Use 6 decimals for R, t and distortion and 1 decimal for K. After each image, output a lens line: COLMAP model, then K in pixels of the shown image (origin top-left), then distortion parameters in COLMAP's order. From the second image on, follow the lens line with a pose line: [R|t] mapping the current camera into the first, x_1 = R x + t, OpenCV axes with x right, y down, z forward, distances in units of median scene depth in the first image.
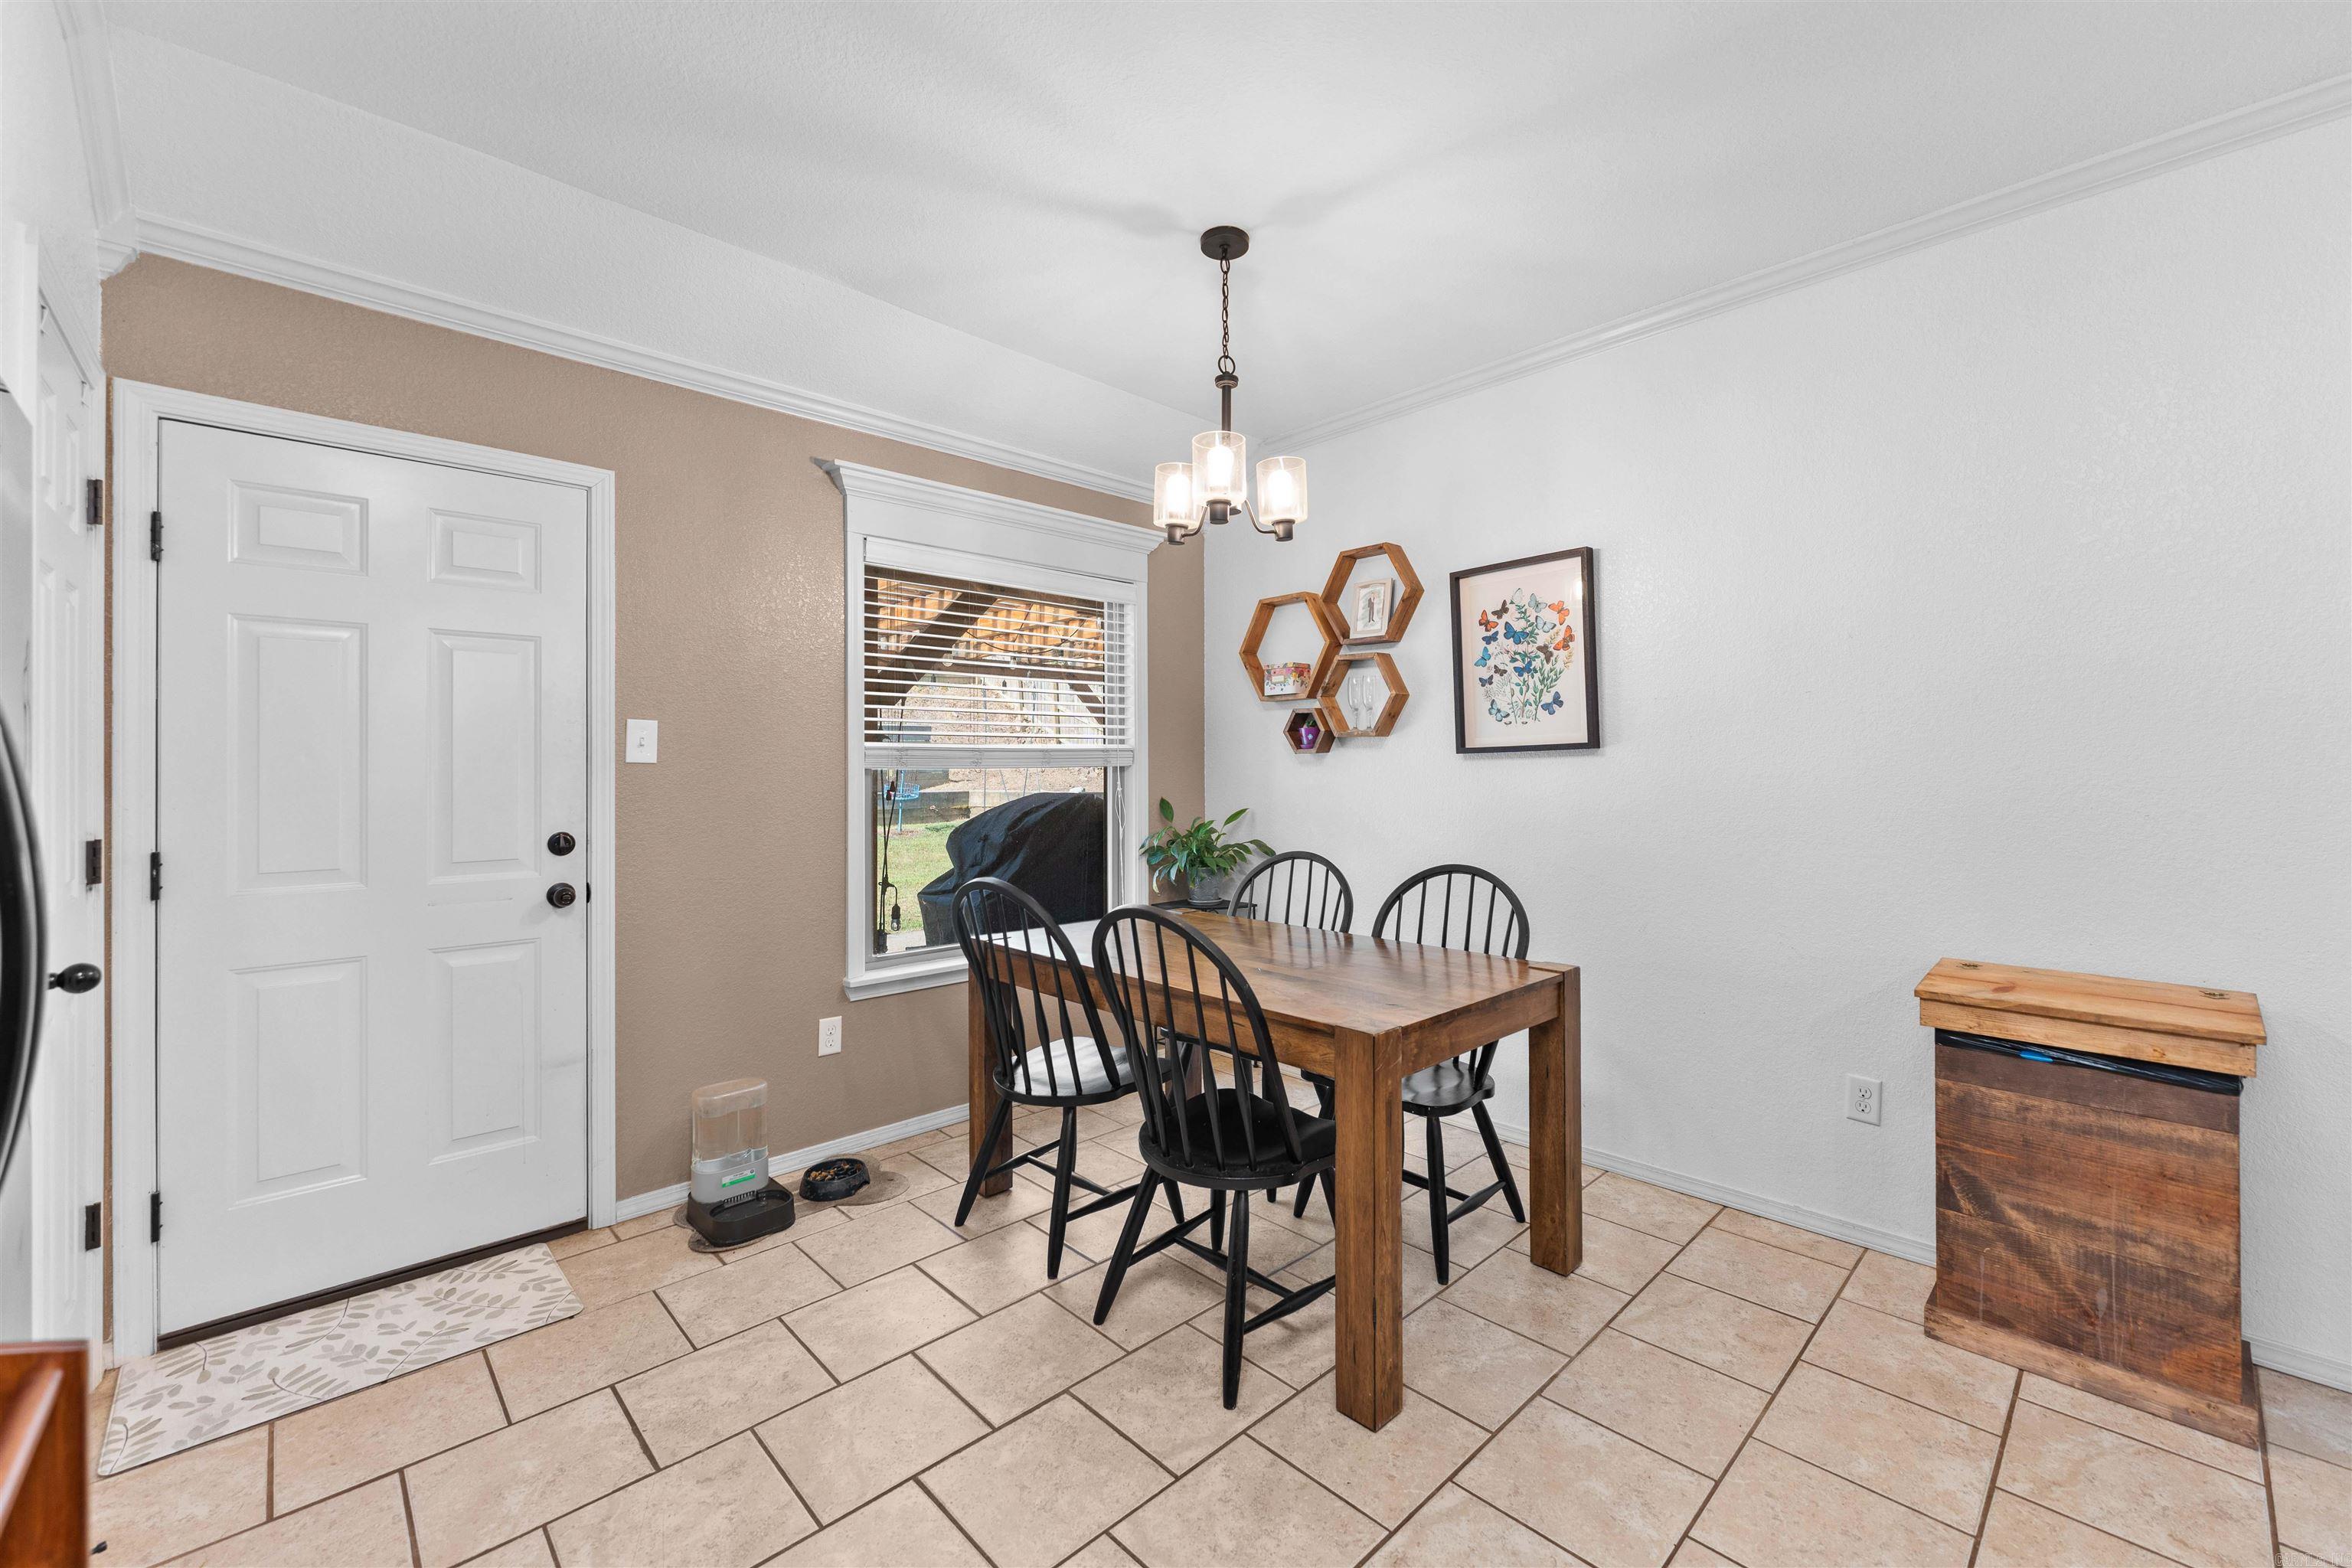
lens RADIAL K [[954.4, 0, 1177.7], [0, 954.4, 764.0], [0, 0, 1]] dist [0.000212, -0.000350]
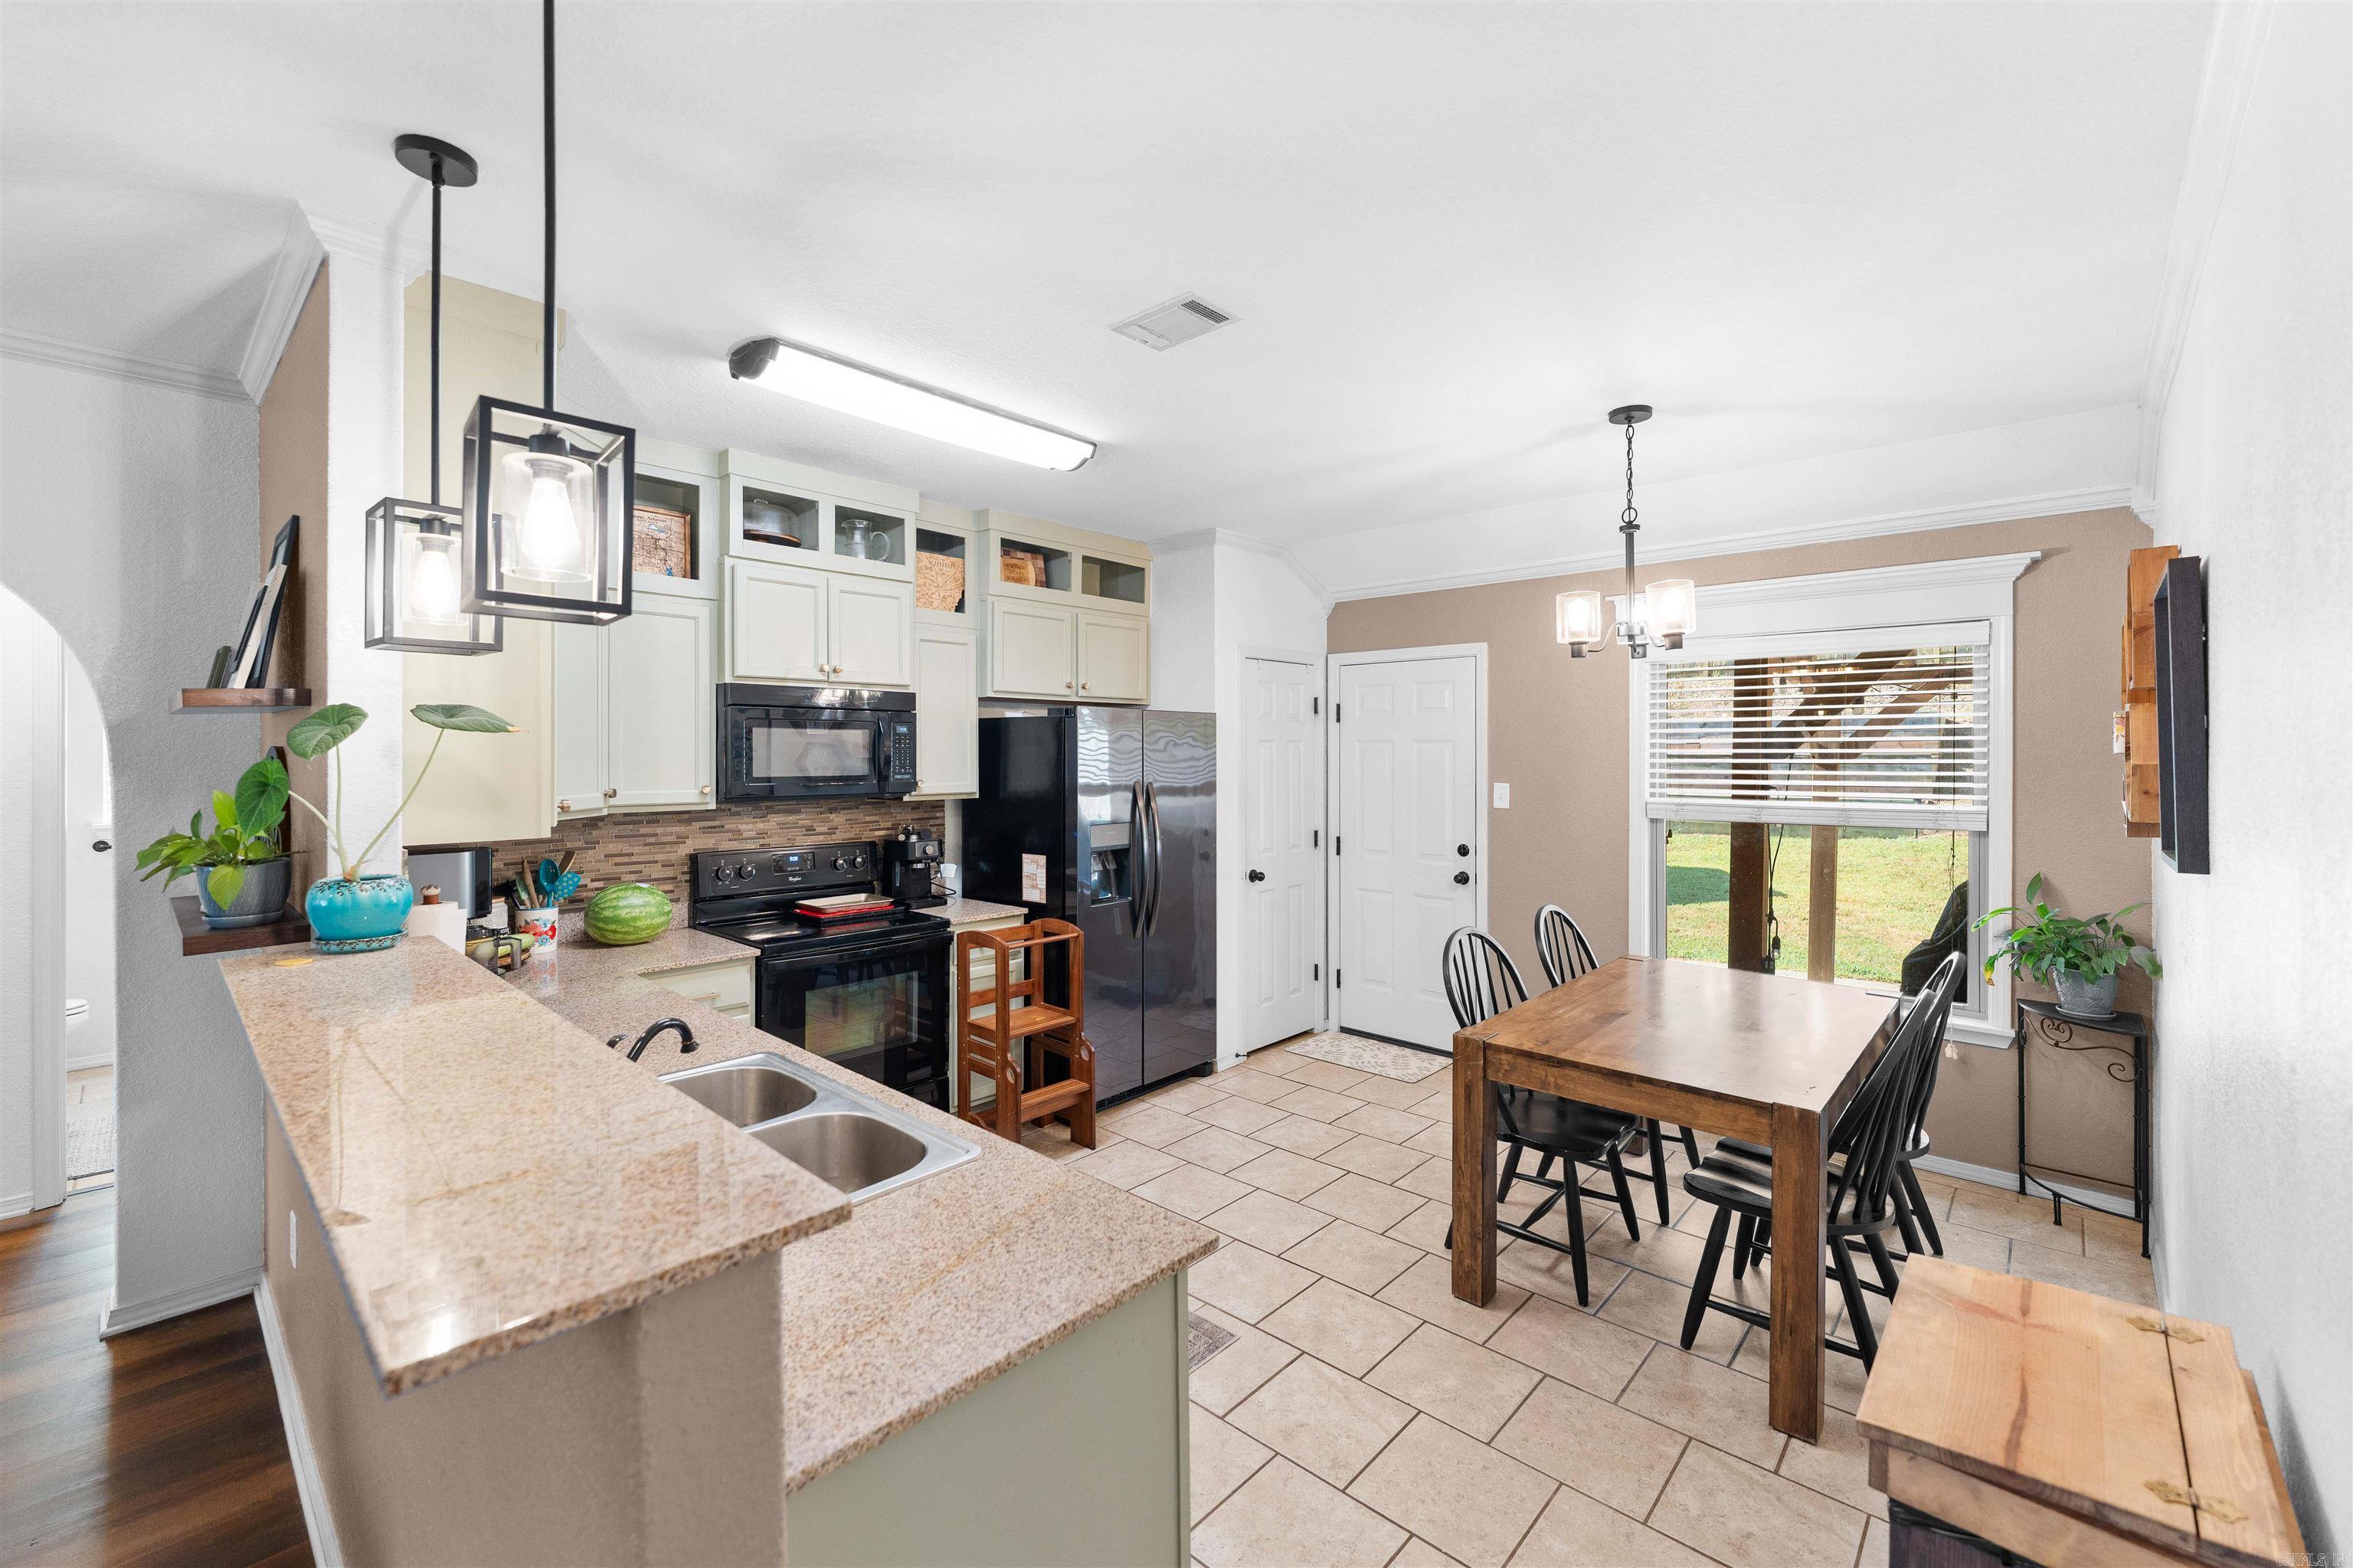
lens RADIAL K [[954.8, 0, 1201.7], [0, 954.8, 750.2], [0, 0, 1]] dist [0.000212, -0.000350]
pose [[0.086637, 0.001361, -0.996239, 1.282071], [0.001709, 0.999997, 0.001515, -0.126812], [0.996238, -0.001834, 0.086634, 0.364037]]
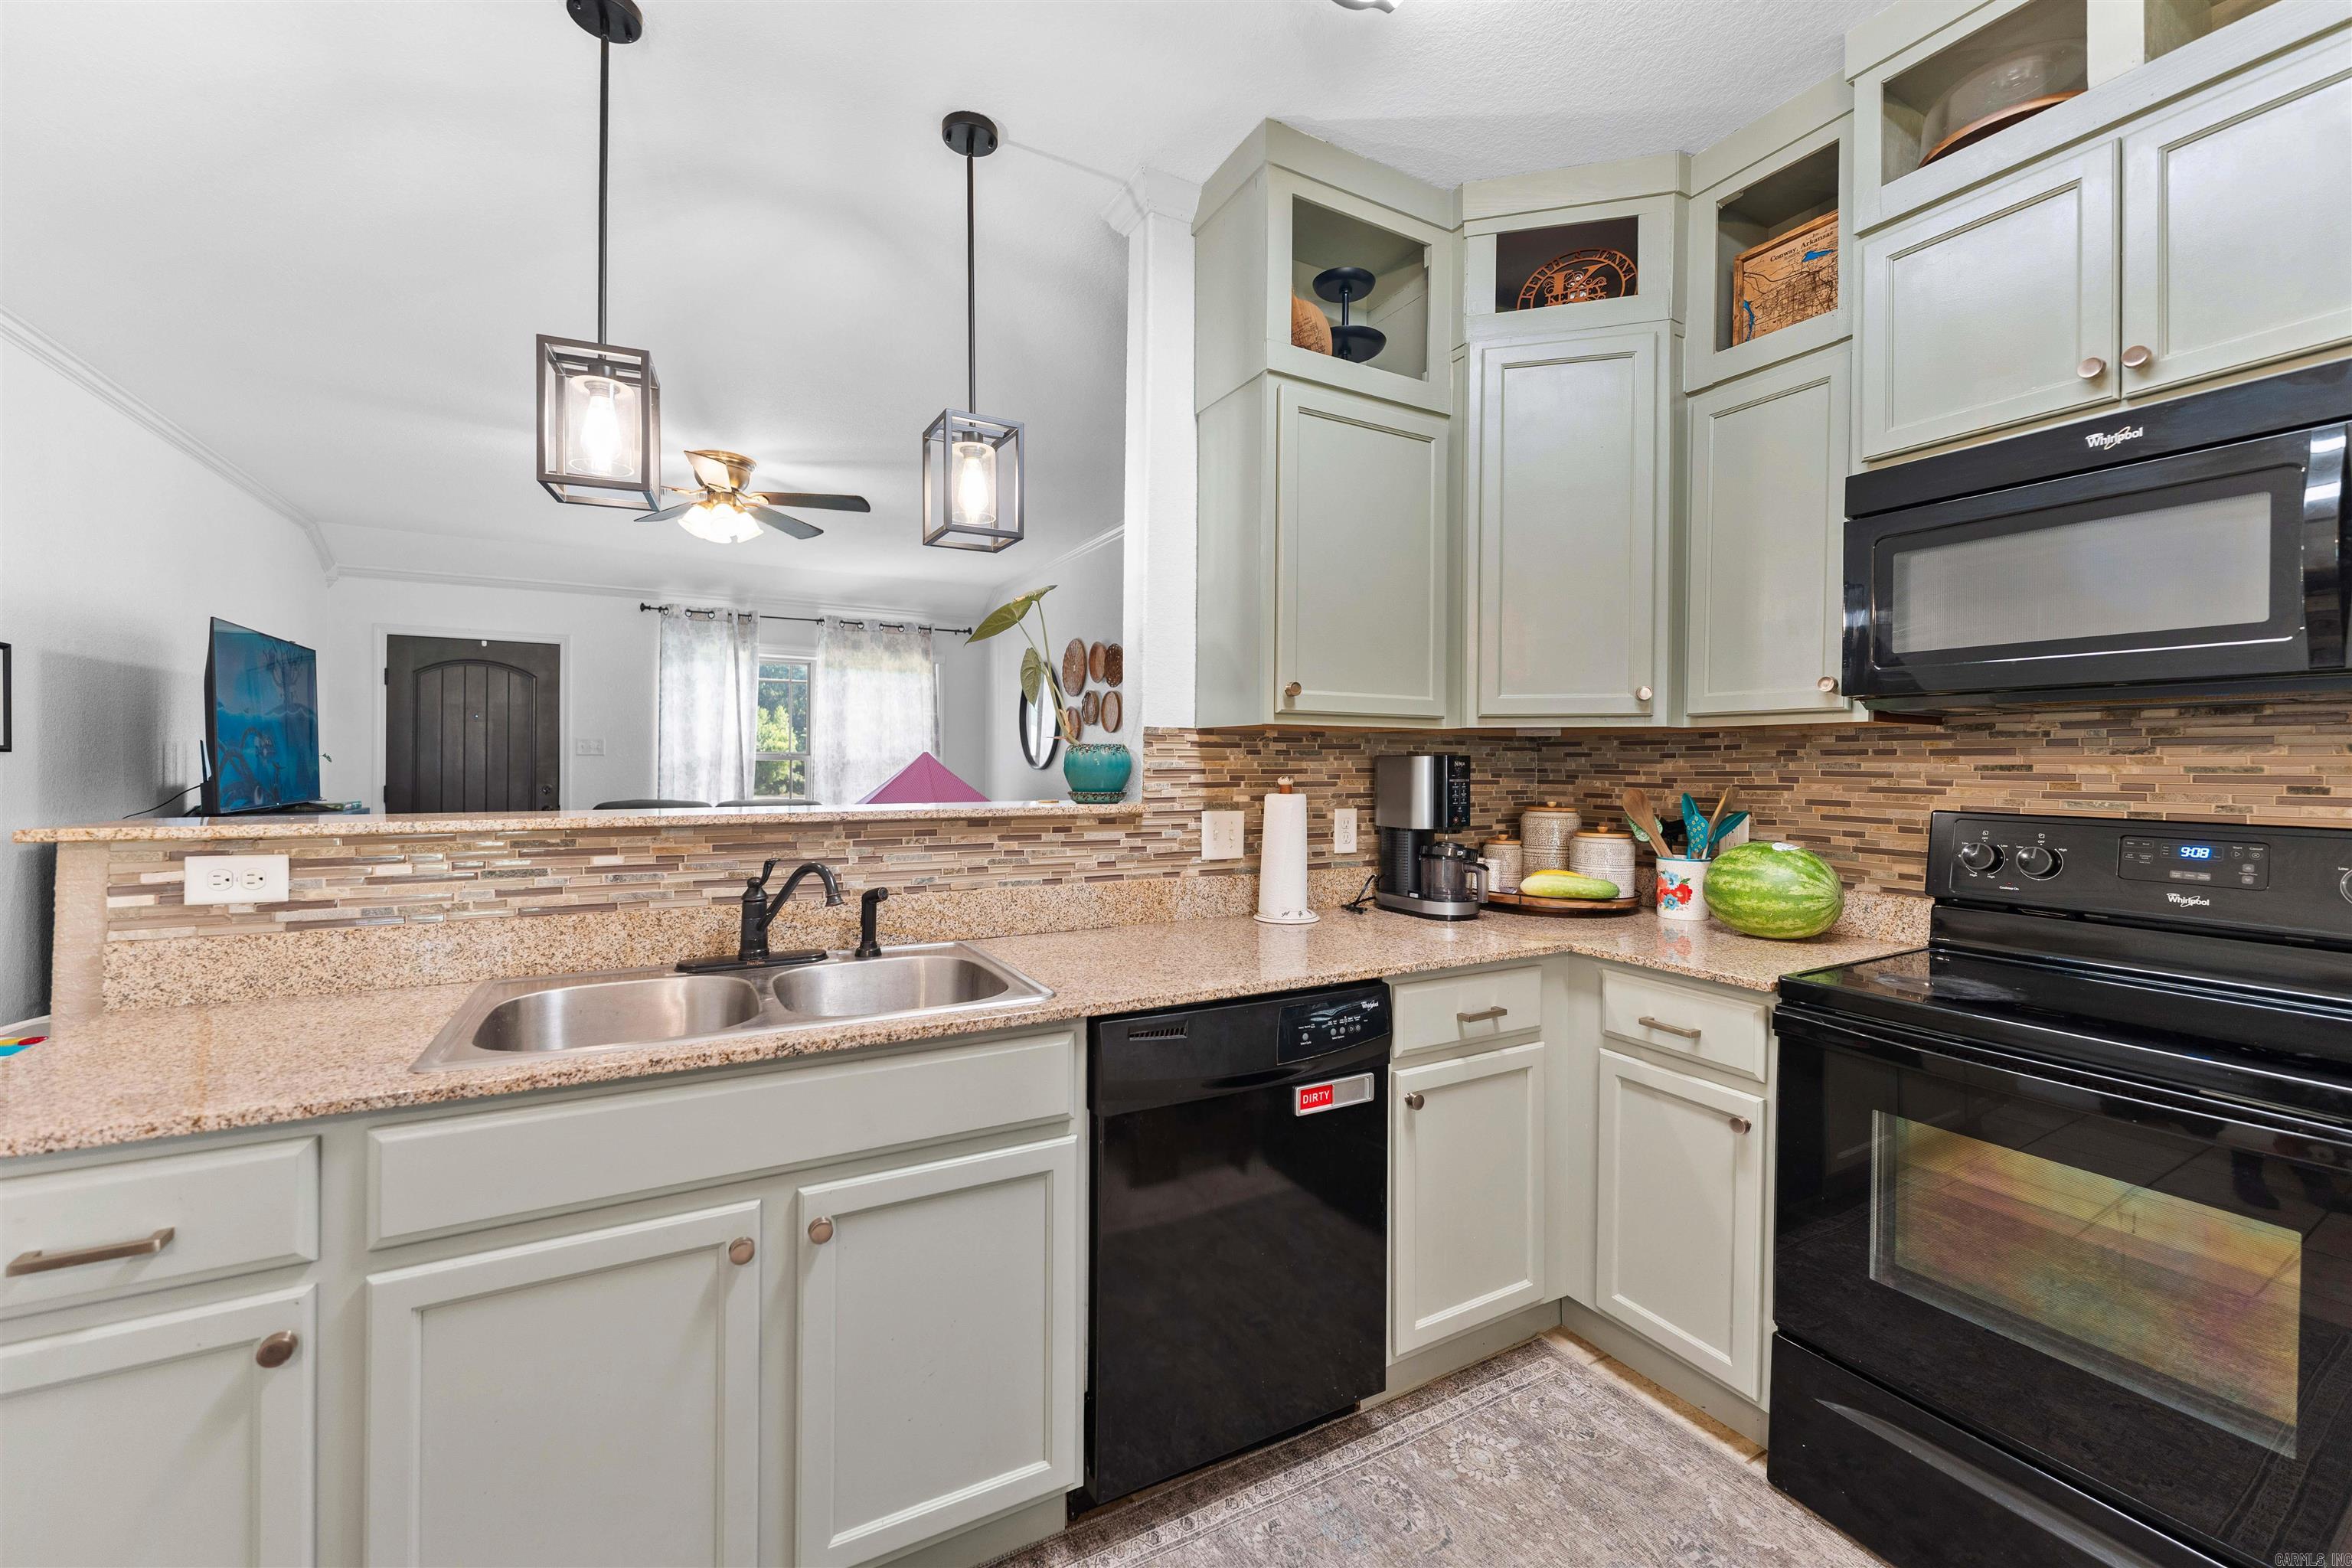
lens RADIAL K [[954.4, 0, 1184.6], [0, 954.4, 762.9], [0, 0, 1]] dist [0.000212, -0.000350]
pose [[-0.968669, 0.001344, 0.248353, 0.118067], [-0.000333, 0.999977, -0.006711, 0.002256], [-0.248356, -0.006584, -0.968646, 0.638741]]
